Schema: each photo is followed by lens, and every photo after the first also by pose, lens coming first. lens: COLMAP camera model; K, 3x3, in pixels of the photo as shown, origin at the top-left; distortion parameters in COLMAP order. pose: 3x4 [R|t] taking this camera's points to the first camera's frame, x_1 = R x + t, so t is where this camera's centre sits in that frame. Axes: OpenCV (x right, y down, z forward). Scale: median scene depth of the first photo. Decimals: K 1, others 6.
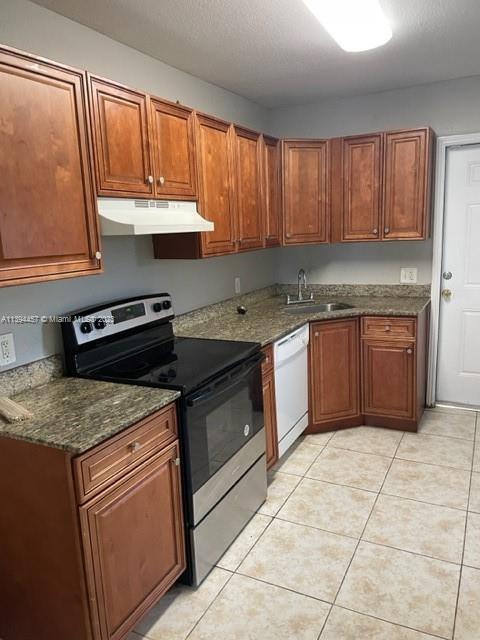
lens RADIAL K [[486.4, 0, 240.0], [0, 486.4, 320.0], [0, 0, 1]] dist [0.081744, -0.116789]
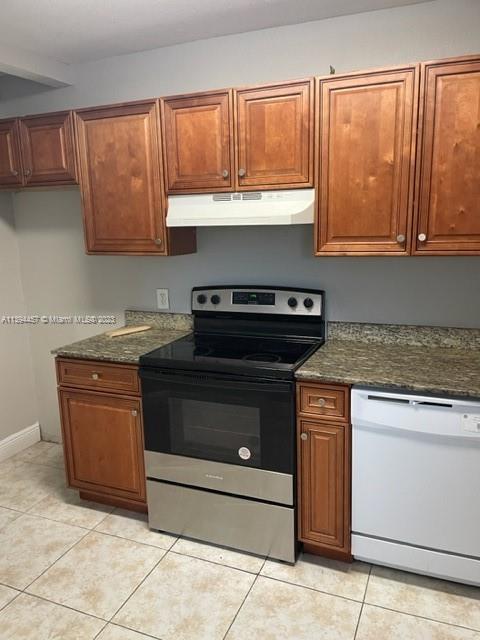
lens RADIAL K [[486.4, 0, 240.0], [0, 486.4, 320.0], [0, 0, 1]] dist [0.081744, -0.116789]
pose [[0.075058, 0.232125, -0.969786, 0.811409], [-0.168094, 0.961557, 0.217146, -0.194943], [0.982909, 0.146716, 0.111191, 0.856508]]
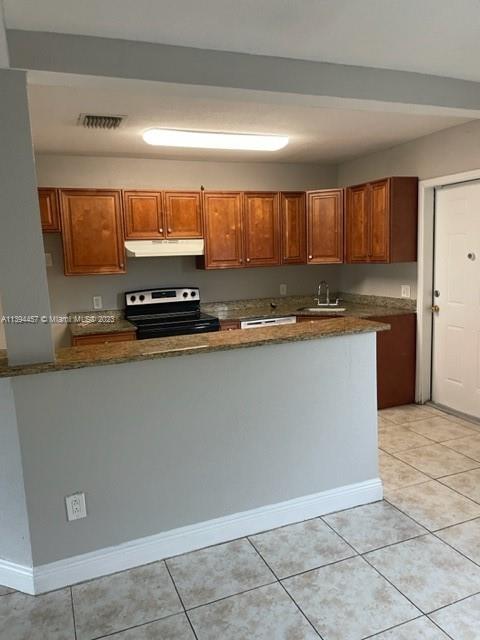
lens RADIAL K [[486.4, 0, 240.0], [0, 486.4, 320.0], [0, 0, 1]] dist [0.081744, -0.116789]
pose [[0.757028, 0.108127, -0.644374, 1.301725], [-0.120666, 0.992384, 0.024762, 0.000281], [0.642144, 0.059009, 0.764310, -0.317999]]
